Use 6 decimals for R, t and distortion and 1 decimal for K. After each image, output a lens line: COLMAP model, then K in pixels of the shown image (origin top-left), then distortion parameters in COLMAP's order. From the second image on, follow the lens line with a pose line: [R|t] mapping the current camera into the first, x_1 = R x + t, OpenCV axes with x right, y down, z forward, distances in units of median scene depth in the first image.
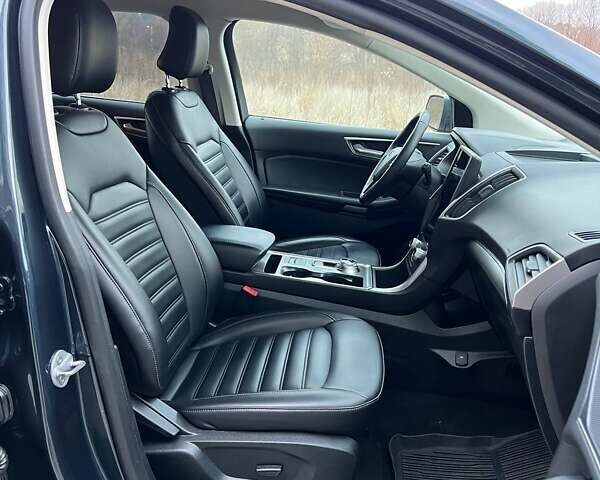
lens RADIAL K [[569.4, 0, 300.0], [0, 569.4, 240.0], [0, 0, 1]] dist [0.005269, -0.025194]
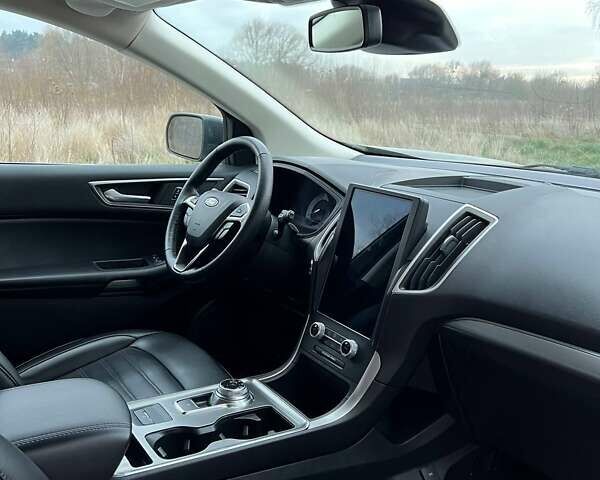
lens RADIAL K [[569.4, 0, 300.0], [0, 569.4, 240.0], [0, 0, 1]] dist [0.005269, -0.025194]
pose [[0.761353, -0.164795, 0.627044, -0.180287], [0.184674, 0.982215, 0.033908, -0.102907], [-0.621480, 0.089983, 0.778245, 0.382711]]
